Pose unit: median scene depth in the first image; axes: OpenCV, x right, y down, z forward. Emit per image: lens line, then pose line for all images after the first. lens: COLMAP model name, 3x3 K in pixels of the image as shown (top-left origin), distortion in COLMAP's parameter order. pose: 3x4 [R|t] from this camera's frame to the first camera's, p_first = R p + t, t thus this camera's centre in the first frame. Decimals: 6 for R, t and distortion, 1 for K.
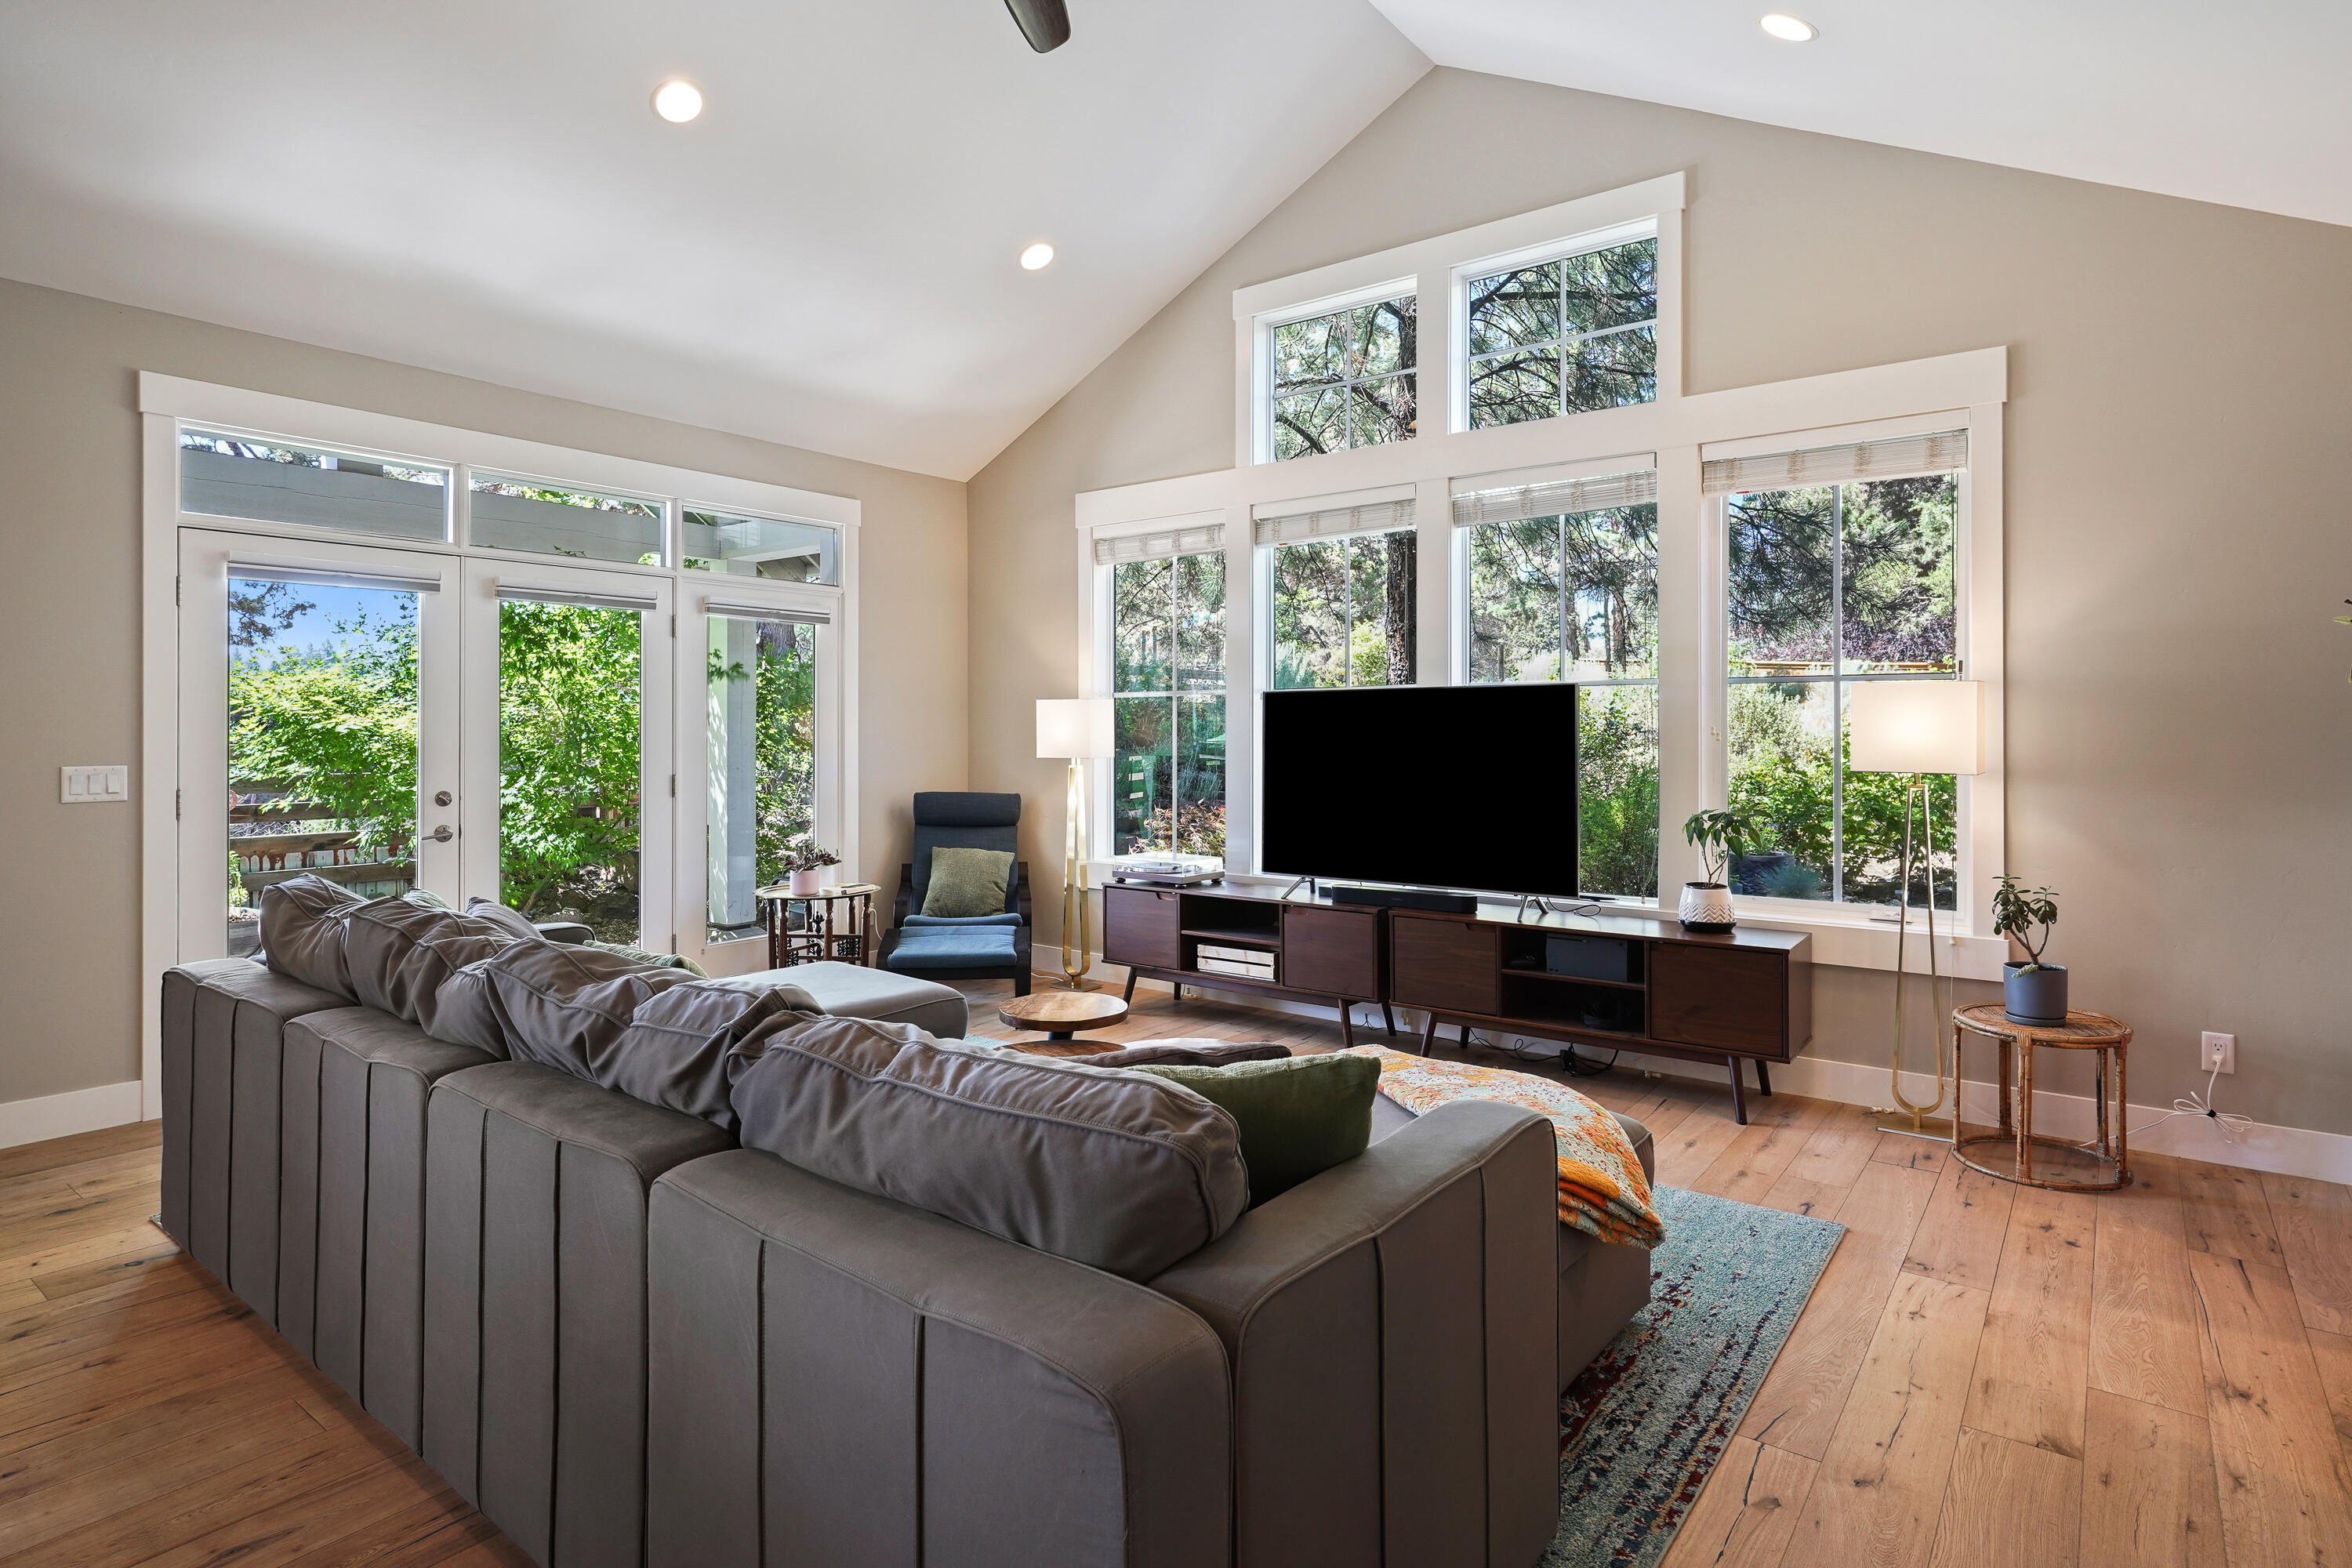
lens RADIAL K [[1240.4, 0, 1151.8], [0, 1240.4, 736.2], [0, 0, 1]] dist [0.000133, -0.000713]
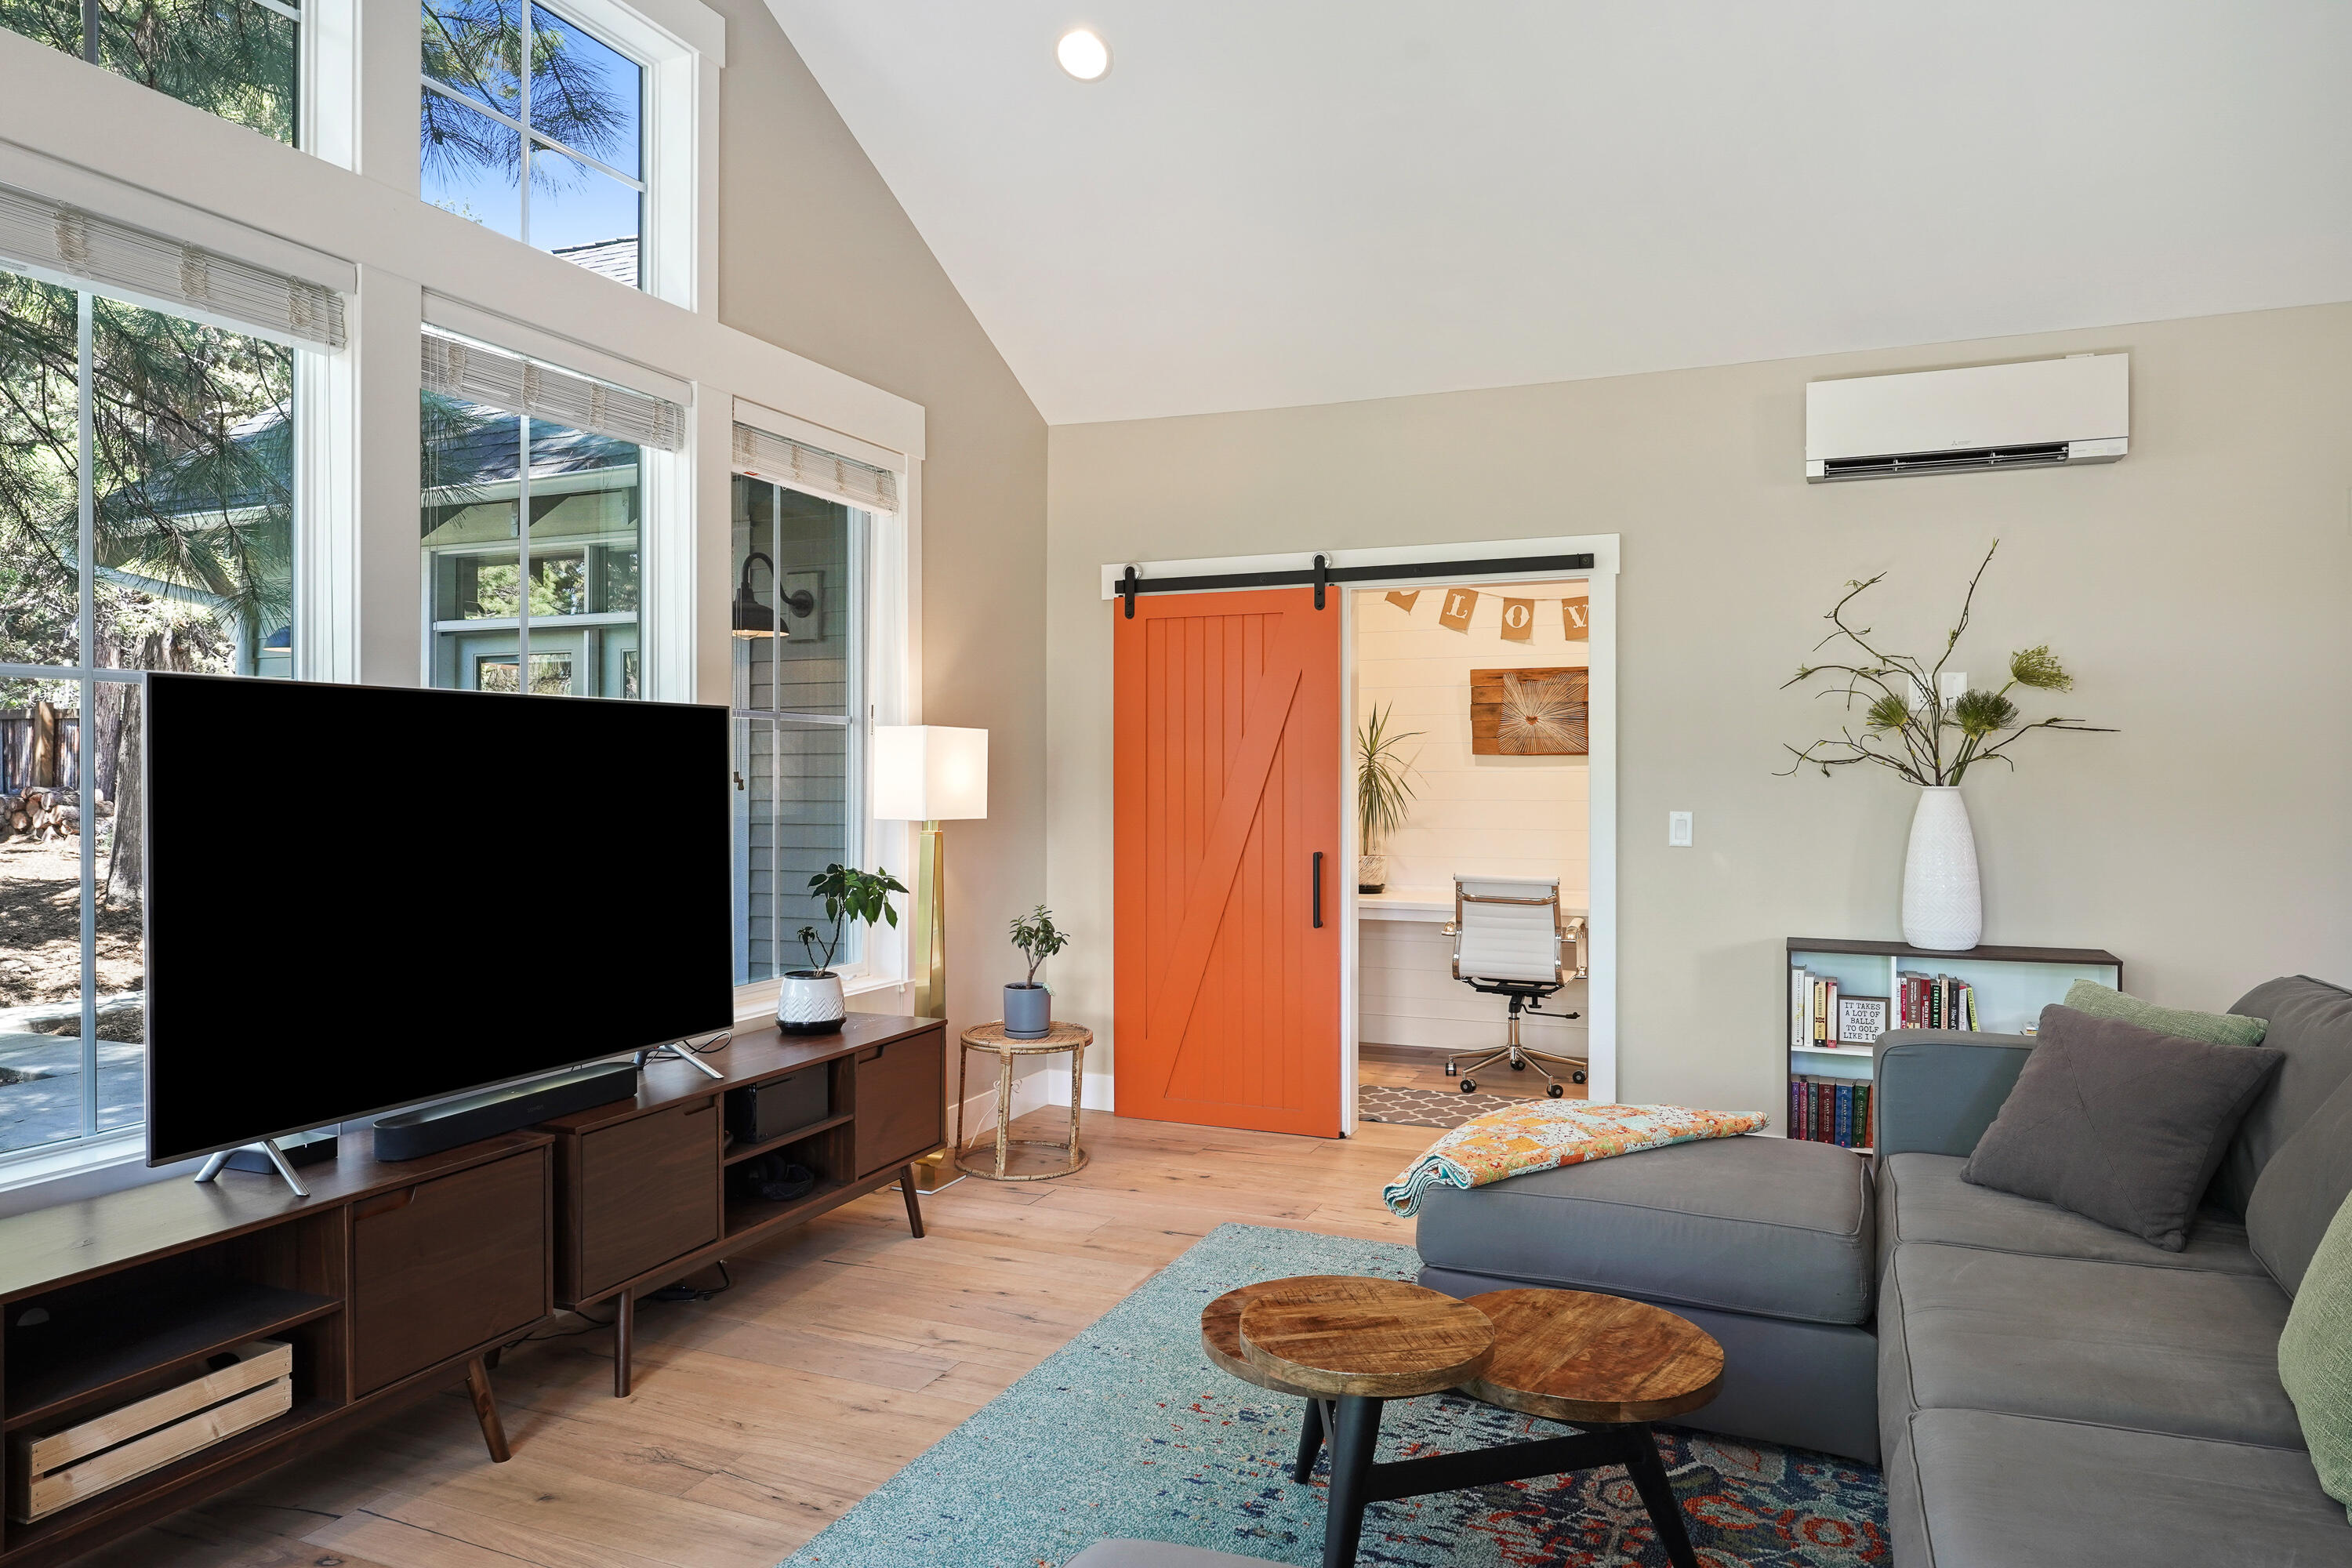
lens RADIAL K [[1499.0, 0, 1197.0], [0, 1499.0, 775.9], [0, 0, 1]] dist [0.001934, -0.000895]
pose [[-0.280501, -0.002271, 0.959851, -0.441910], [0.002879, 0.999991, 0.003207, -0.006297], [-0.959849, 0.003663, -0.280492, 0.855585]]
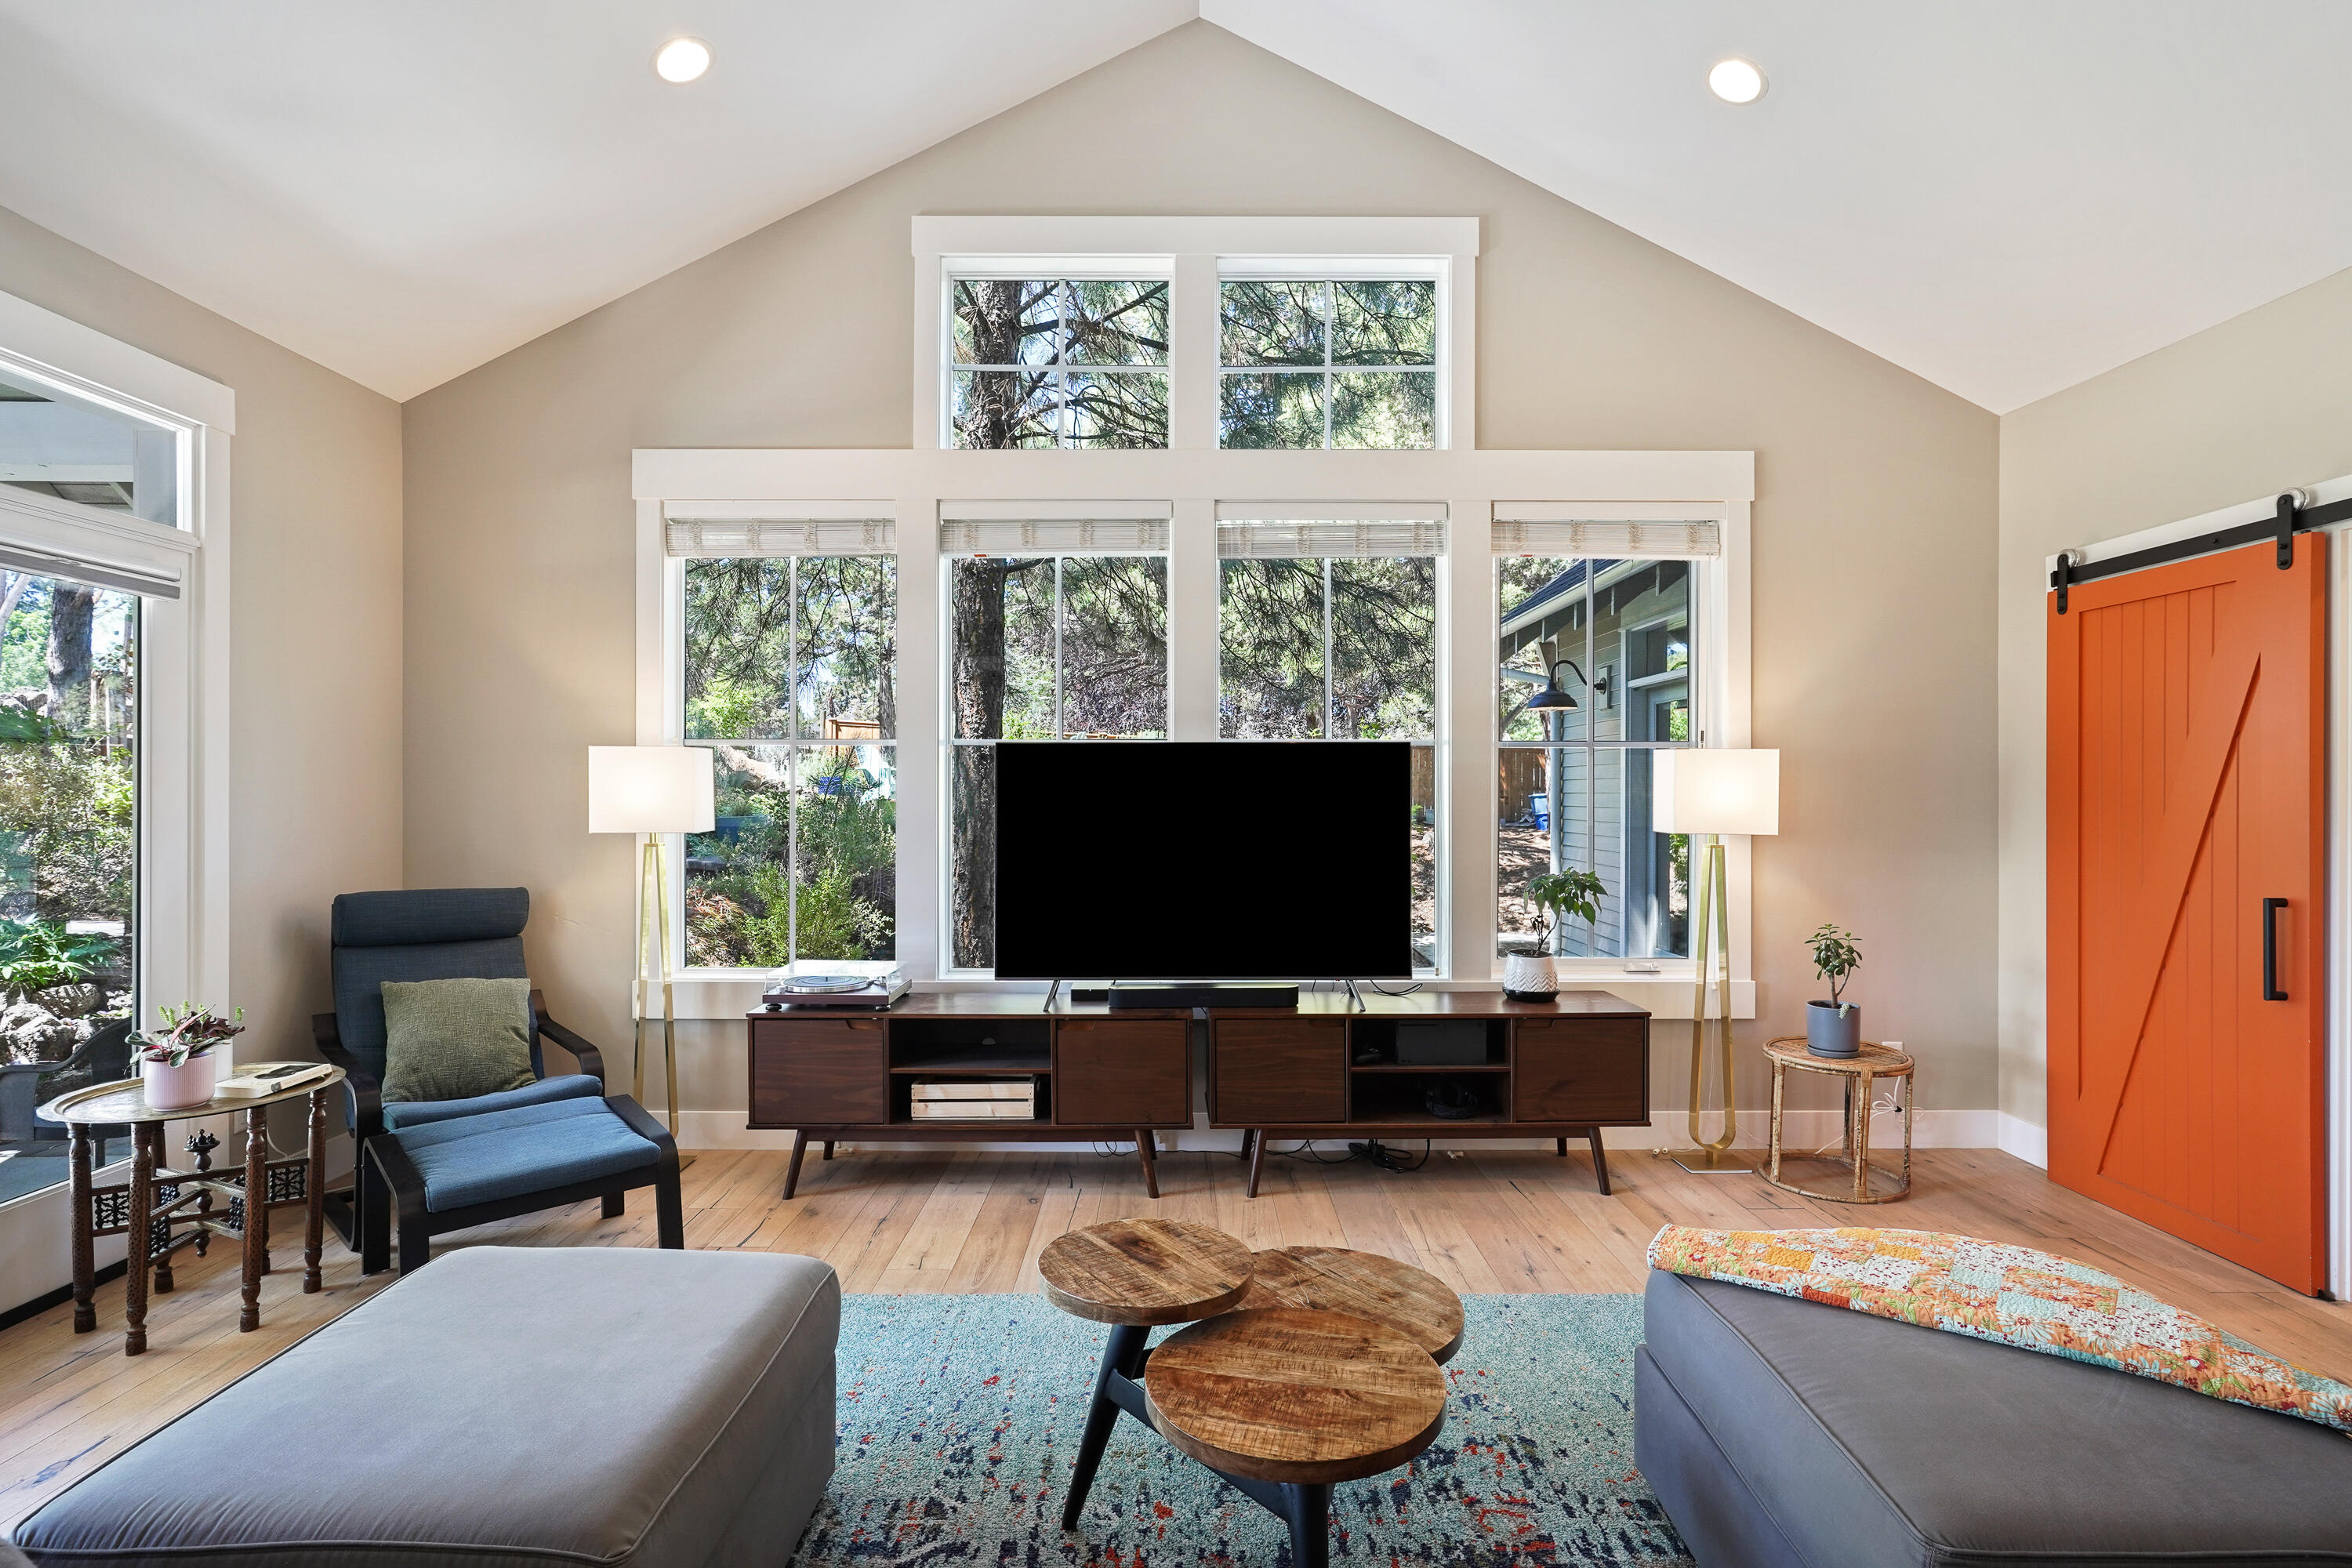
lens RADIAL K [[1152.2, 0, 1168.9], [0, 1152.2, 797.5], [0, 0, 1]] dist [-0.005713, 0.000024]
pose [[0.782956, -0.002820, 0.622070, -0.279859], [0.001467, 0.999995, 0.002687, -0.003894], [-0.622075, -0.001191, 0.782957, 0.388426]]
